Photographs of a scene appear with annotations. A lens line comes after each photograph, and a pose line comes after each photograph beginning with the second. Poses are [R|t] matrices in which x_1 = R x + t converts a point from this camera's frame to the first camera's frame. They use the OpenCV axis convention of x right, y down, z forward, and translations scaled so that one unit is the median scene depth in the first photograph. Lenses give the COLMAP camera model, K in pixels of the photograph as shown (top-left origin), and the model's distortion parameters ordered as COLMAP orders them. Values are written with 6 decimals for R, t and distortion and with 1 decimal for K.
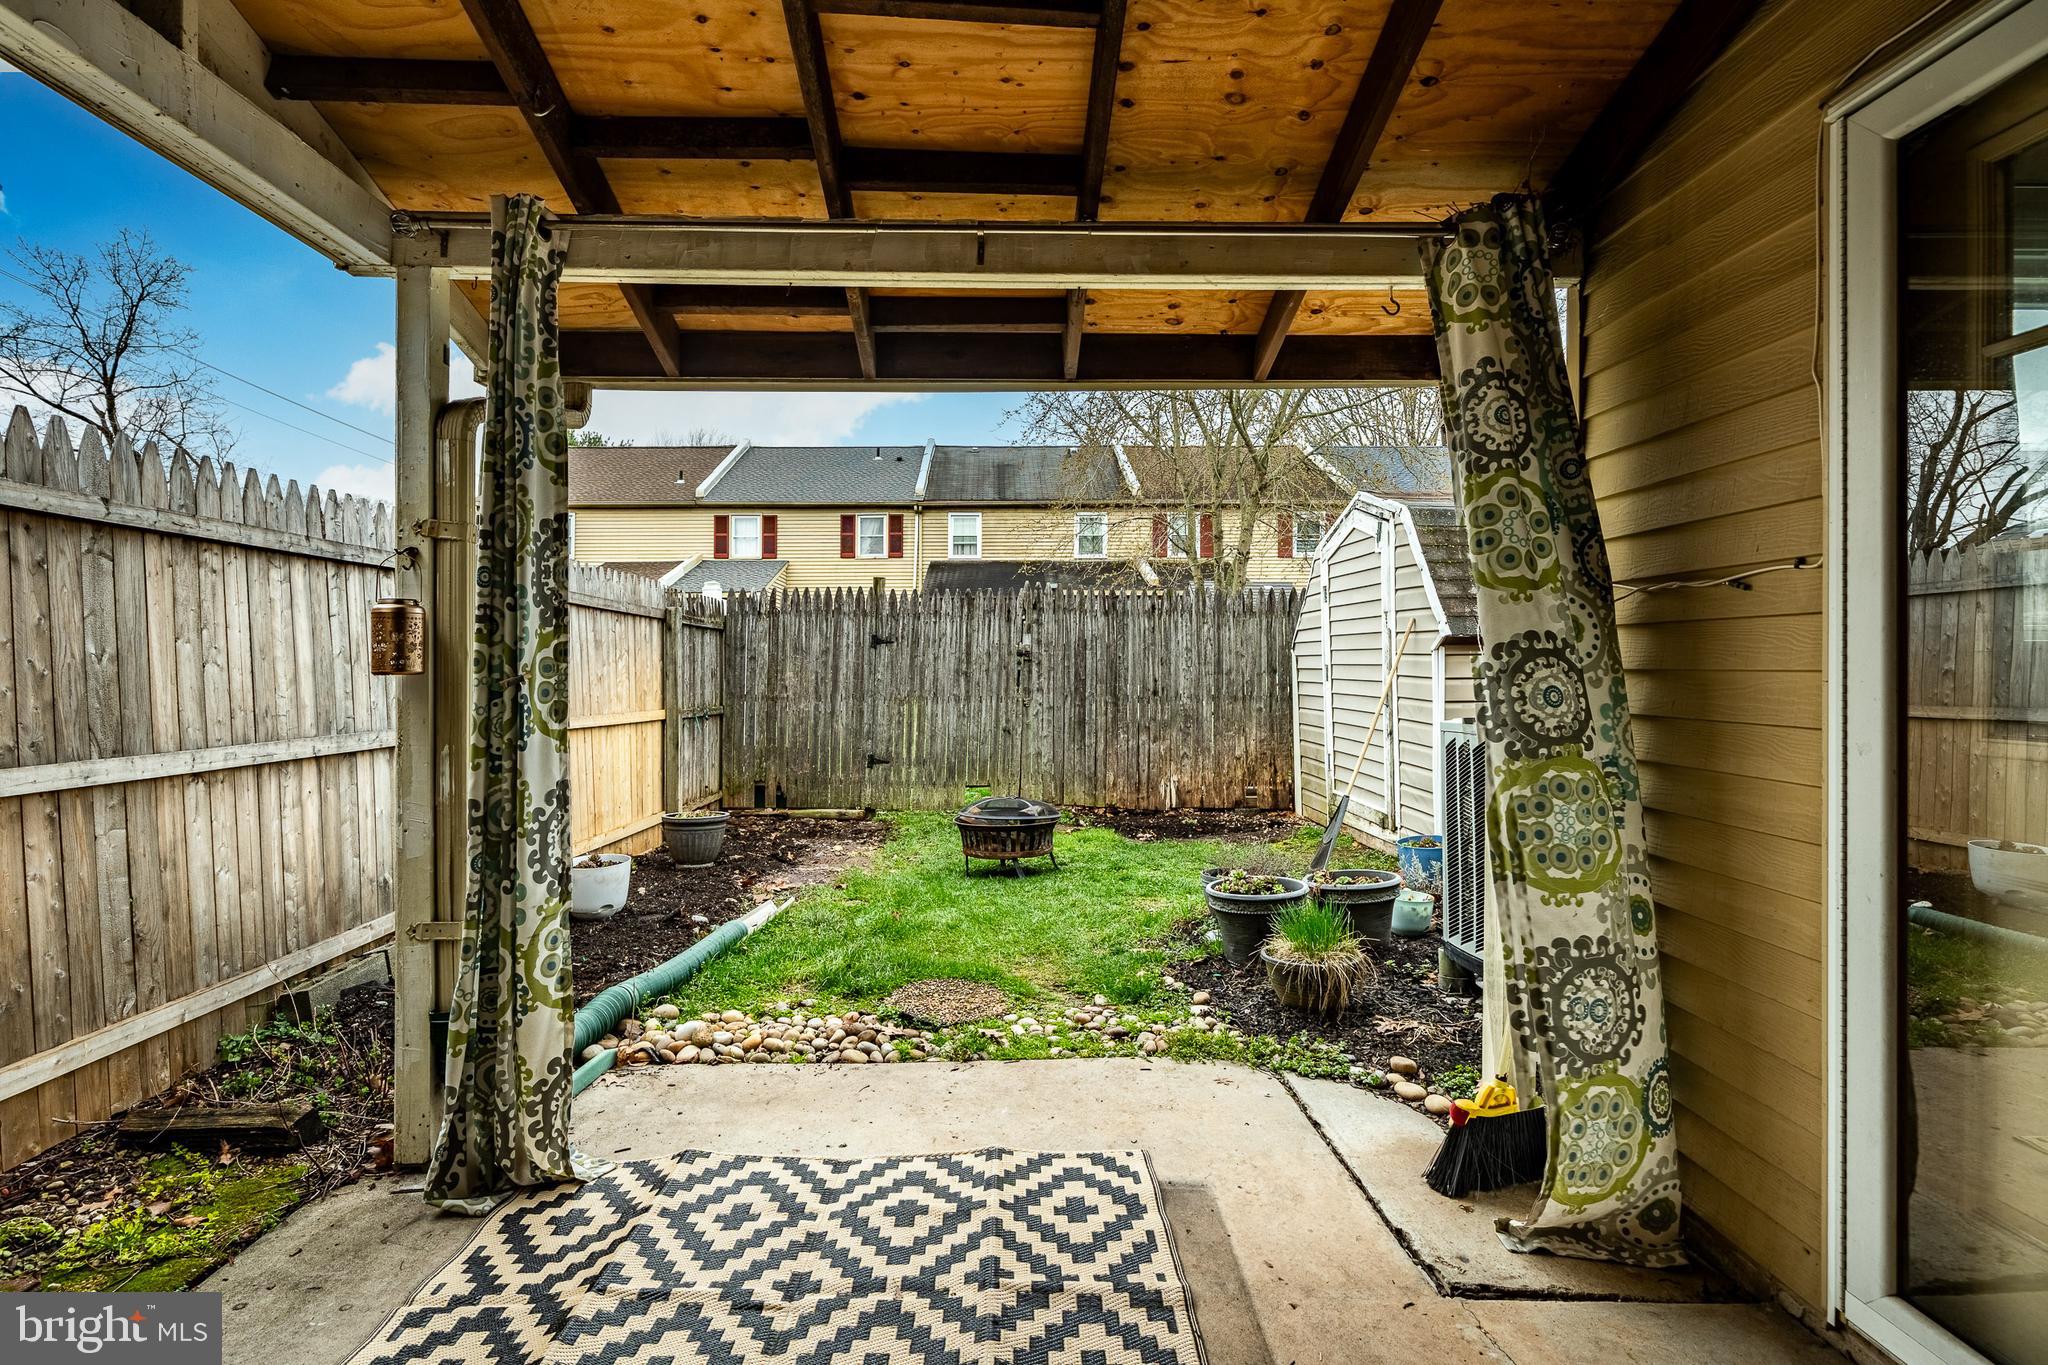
lens RADIAL K [[933.4, 0, 1009.5], [0, 933.4, 690.7], [0, 0, 1]] dist [-0.002110, -0.000143]
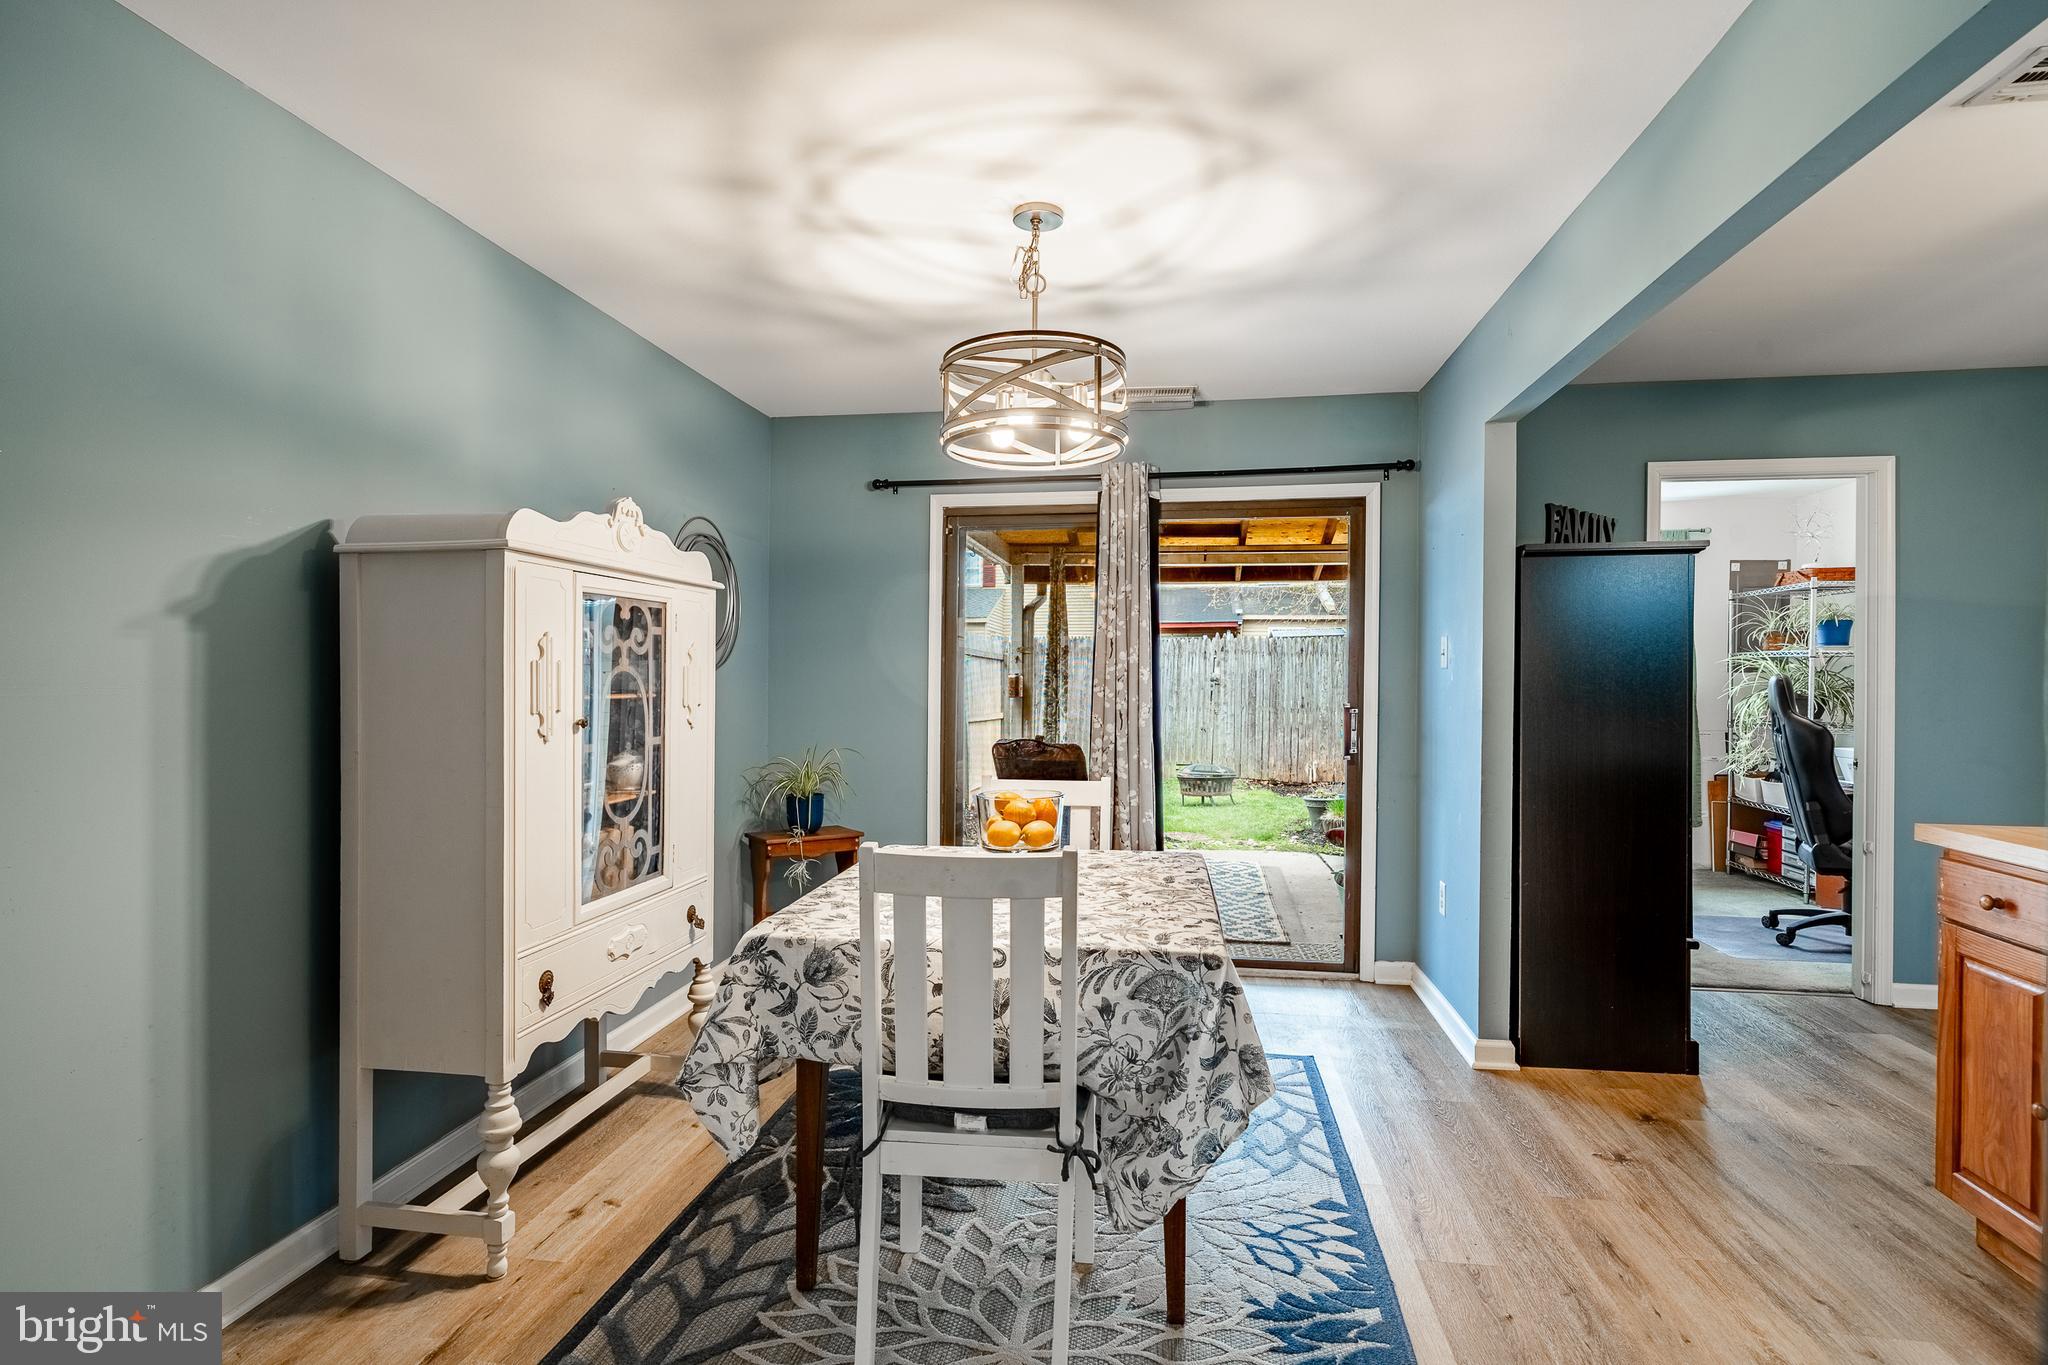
lens RADIAL K [[988.0, 0, 1024.0], [0, 988.0, 682.5], [0, 0, 1]] dist [0.002954, 0.000344]
pose [[0.985532, 0.007346, -0.169329, -0.019580], [-0.010789, 0.999753, -0.019422, -0.000026], [0.169145, 0.020968, 0.985368, -0.672645]]
